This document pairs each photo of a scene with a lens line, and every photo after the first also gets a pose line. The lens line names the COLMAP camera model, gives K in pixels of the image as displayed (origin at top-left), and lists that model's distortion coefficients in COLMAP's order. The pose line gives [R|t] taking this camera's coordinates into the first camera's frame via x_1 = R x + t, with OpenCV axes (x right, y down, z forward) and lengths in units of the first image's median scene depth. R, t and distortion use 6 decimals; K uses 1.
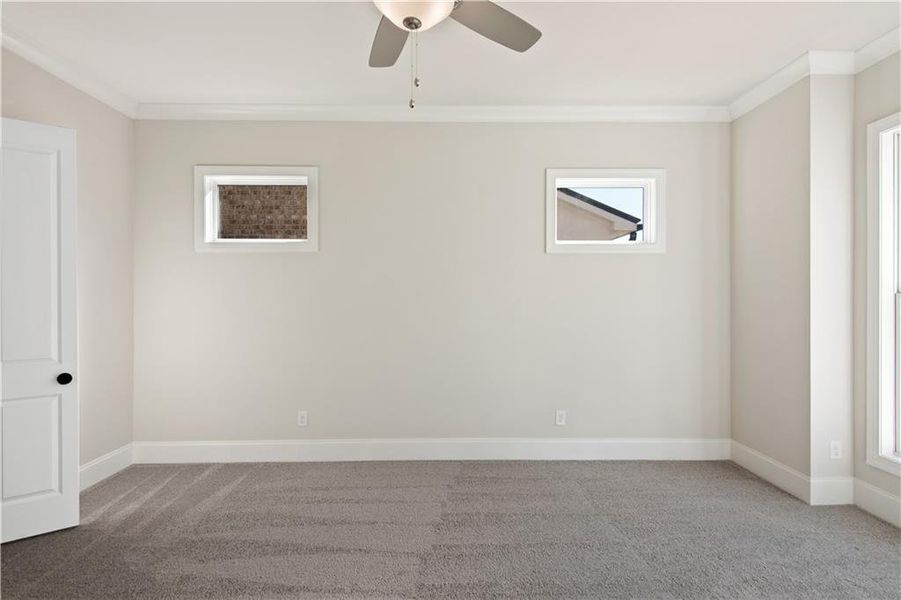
lens RADIAL K [[415.9, 0, 450.5], [0, 415.9, 300.0], [0, 0, 1]] dist [-0.015721, 0.000063]
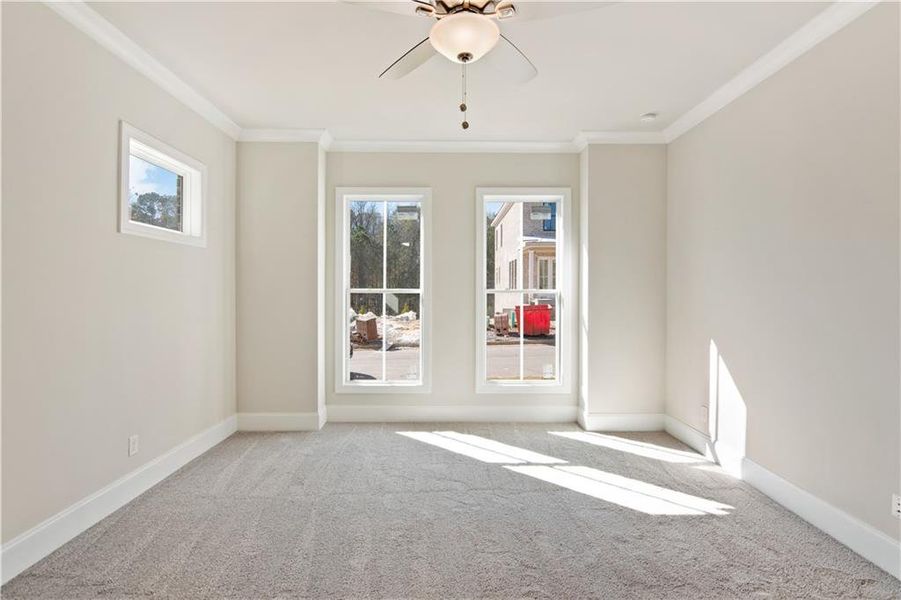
lens RADIAL K [[415.9, 0, 450.5], [0, 415.9, 300.0], [0, 0, 1]] dist [-0.015721, 0.000063]
pose [[0.021172, -0.016820, 0.999634, -0.503833], [0.006120, 0.999842, 0.016694, -0.000342], [-0.999757, 0.005765, 0.021272, 0.388052]]
